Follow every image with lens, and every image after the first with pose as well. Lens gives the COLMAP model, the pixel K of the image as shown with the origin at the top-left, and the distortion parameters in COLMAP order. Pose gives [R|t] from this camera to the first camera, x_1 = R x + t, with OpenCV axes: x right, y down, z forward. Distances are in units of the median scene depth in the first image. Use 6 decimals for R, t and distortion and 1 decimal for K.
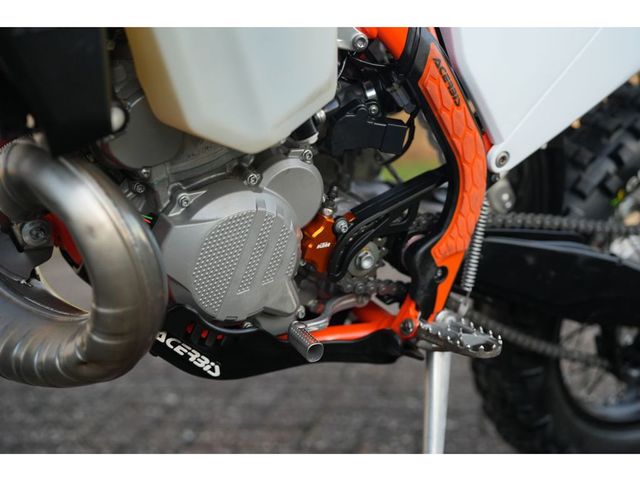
lens RADIAL K [[889.1, 0, 320.0], [0, 889.1, 240.0], [0, 0, 1]] dist [-0.094100, 0.963894]
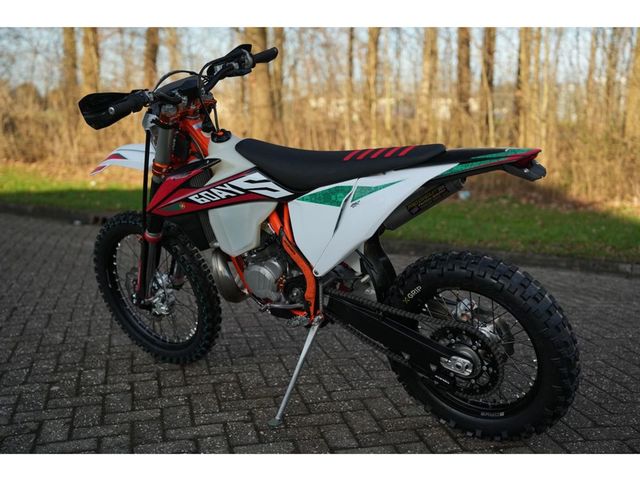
lens RADIAL K [[889.1, 0, 320.0], [0, 889.1, 240.0], [0, 0, 1]] dist [-0.094100, 0.963894]
pose [[0.390133, 0.184609, -0.902062, 3.141802], [-0.151749, 0.979189, 0.134763, -0.653590], [0.908168, 0.084311, 0.410028, -0.321464]]
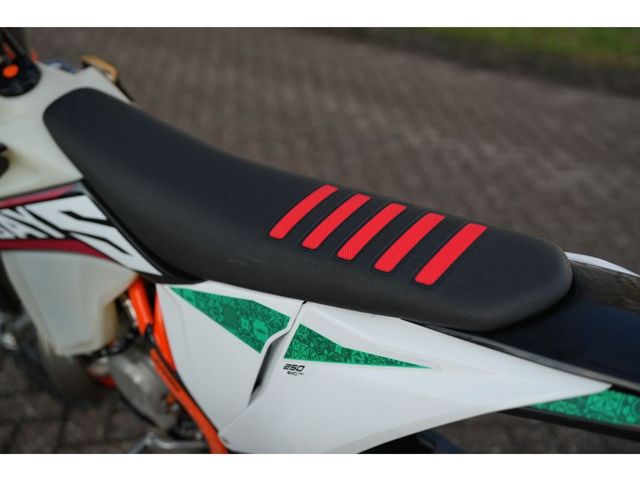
lens RADIAL K [[889.1, 0, 320.0], [0, 889.1, 240.0], [0, 0, 1]] dist [-0.094100, 0.963894]
pose [[0.285105, 0.480156, -0.829557, 1.259832], [-0.159543, 0.877177, 0.452887, -1.022840], [0.945125, 0.003229, 0.326693, 0.699237]]
